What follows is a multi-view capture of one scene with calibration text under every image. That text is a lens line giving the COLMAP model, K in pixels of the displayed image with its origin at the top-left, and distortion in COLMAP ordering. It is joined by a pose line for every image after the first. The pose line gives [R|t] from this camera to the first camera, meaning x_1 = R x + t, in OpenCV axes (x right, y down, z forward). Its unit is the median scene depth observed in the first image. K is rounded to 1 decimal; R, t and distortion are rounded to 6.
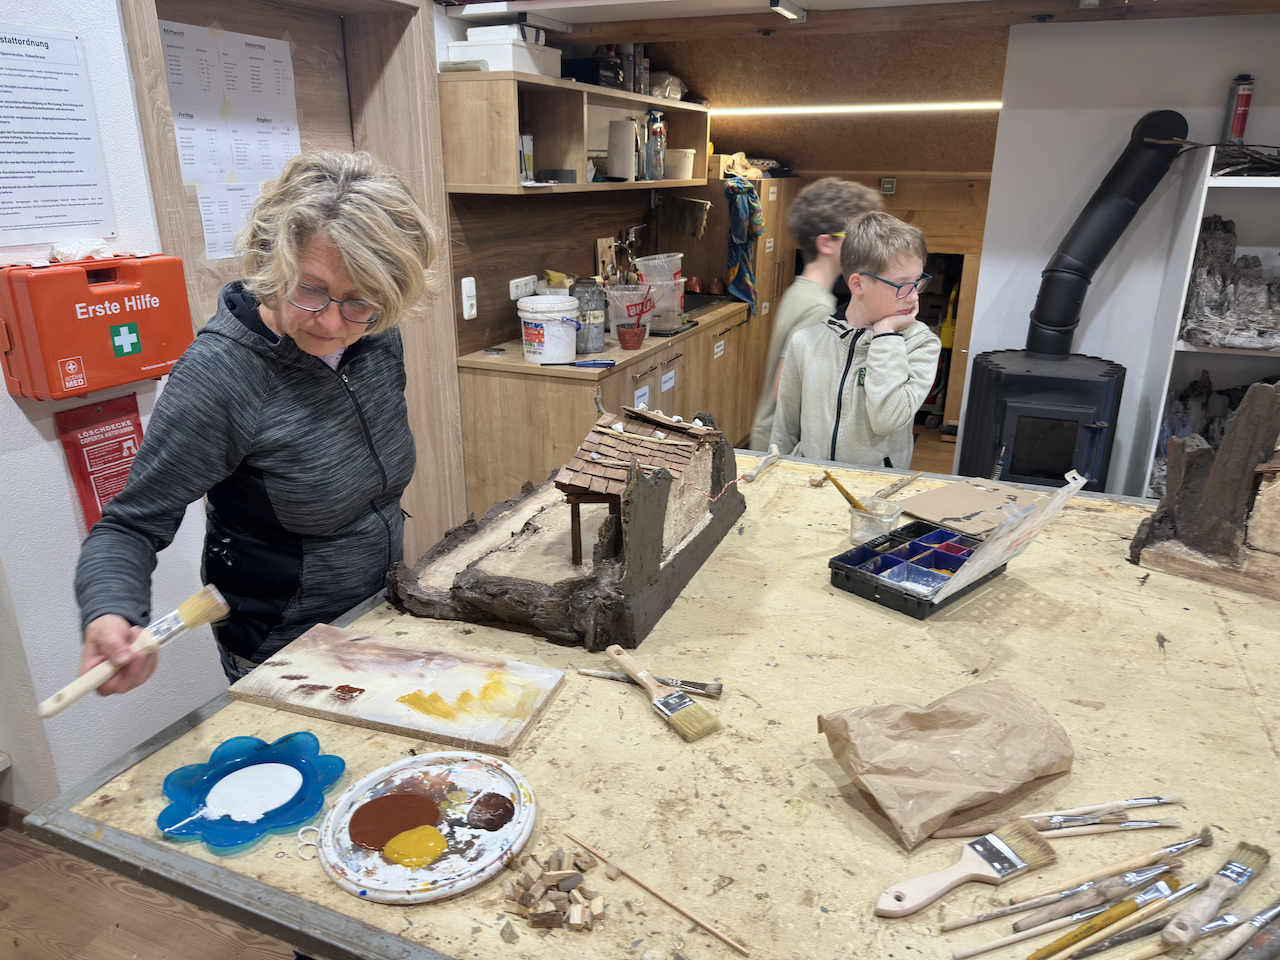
lens RADIAL K [[893.5, 0, 633.8], [0, 893.5, 493.2], [0, 0, 1]] dist [0.029617, -0.045688]
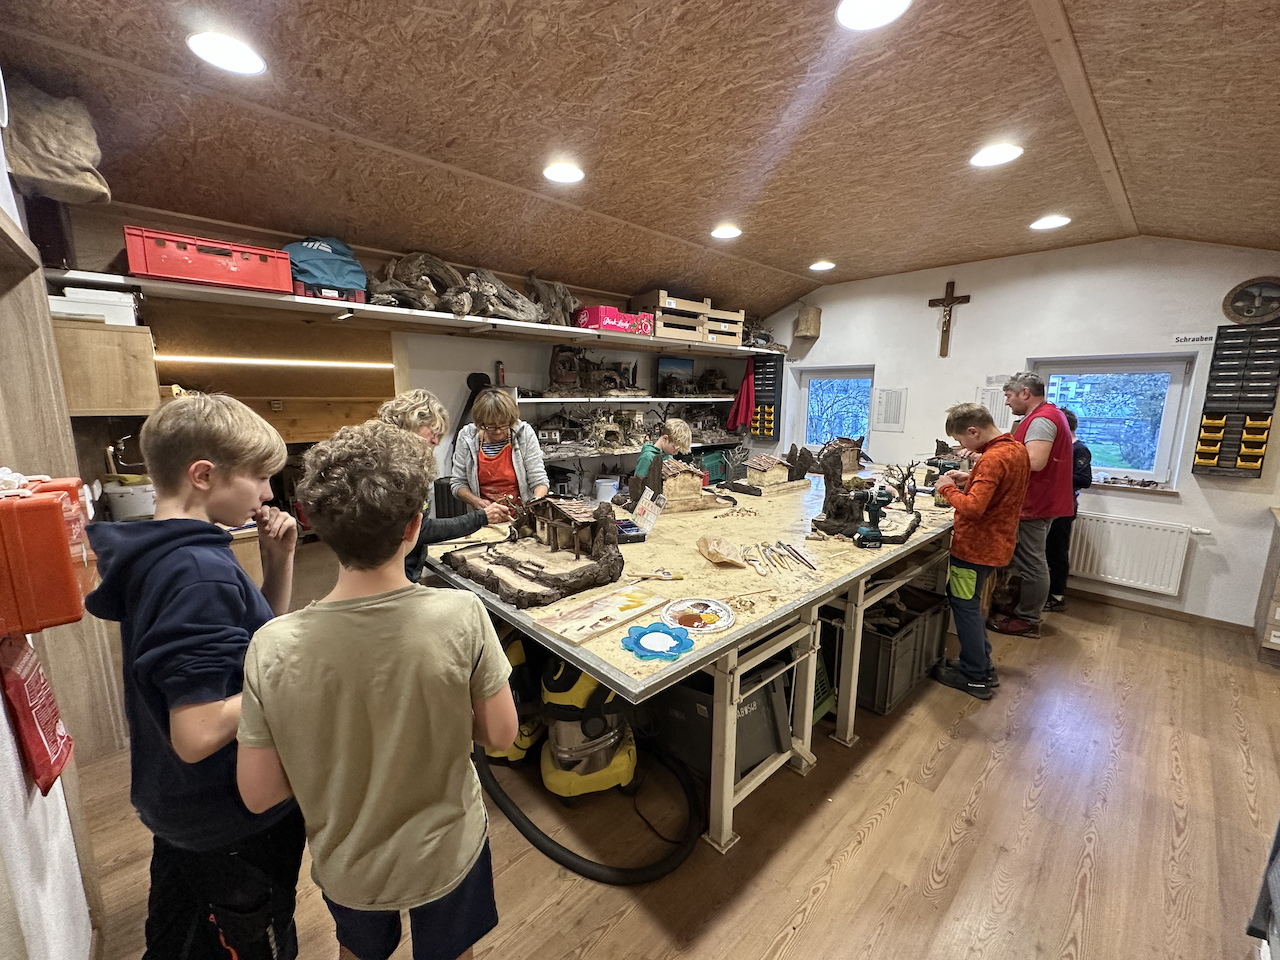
lens RADIAL K [[507.0, 0, 636.3], [0, 507.0, 479.8], [0, 0, 1]] dist [-0.011967, 0.000418]
pose [[0.405802, -0.151944, 0.901243, -0.791713], [0.309056, 0.950809, 0.021142, -0.066592], [-0.860122, 0.269955, 0.432799, 0.163480]]
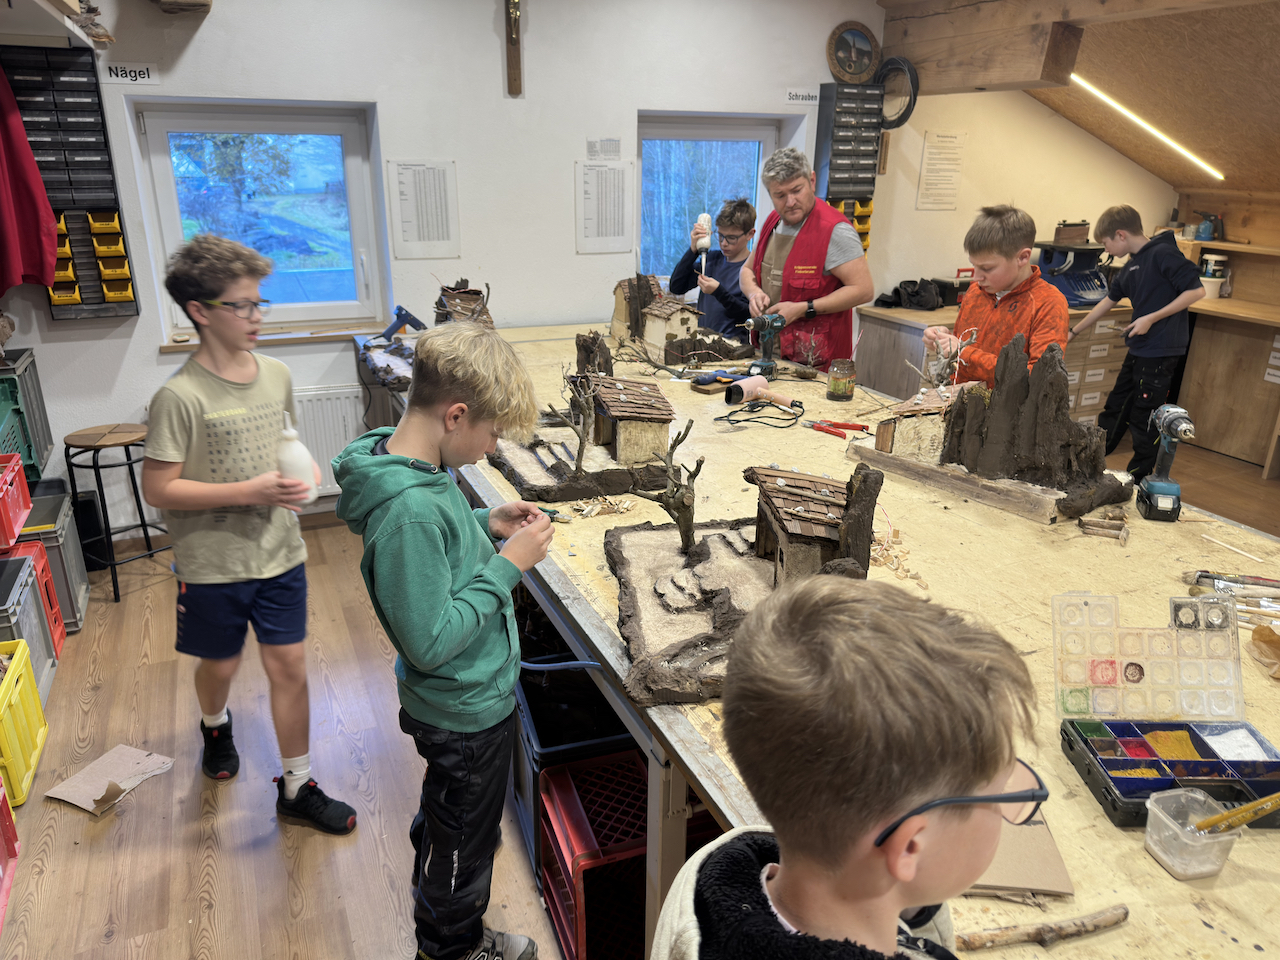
lens RADIAL K [[893.5, 0, 643.3], [0, 893.5, 474.8], [0, 0, 1]] dist [0.029617, -0.045688]
pose [[-0.733831, -0.232986, 0.638129, 0.183237], [0.221717, 0.805769, 0.549161, -0.465349], [-0.642132, 0.544476, -0.539642, 1.147962]]
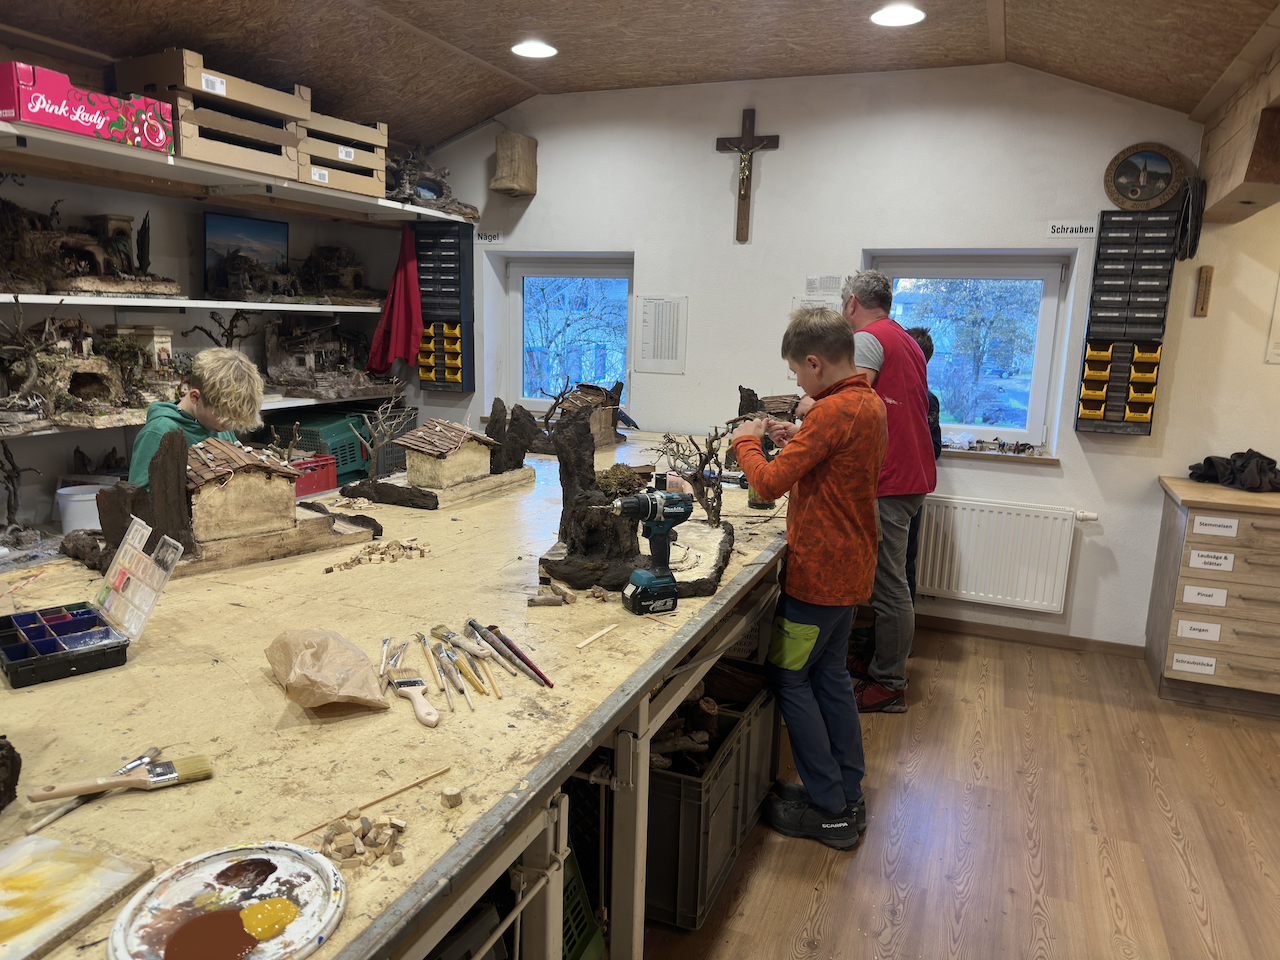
lens RADIAL K [[893.5, 0, 632.4], [0, 893.5, 493.2], [0, 0, 1]] dist [0.029617, -0.045688]
pose [[-0.022921, -0.197470, 0.980041, -0.514477], [0.314249, 0.929187, 0.194573, -0.052993], [-0.949064, 0.312436, 0.040757, 0.187998]]
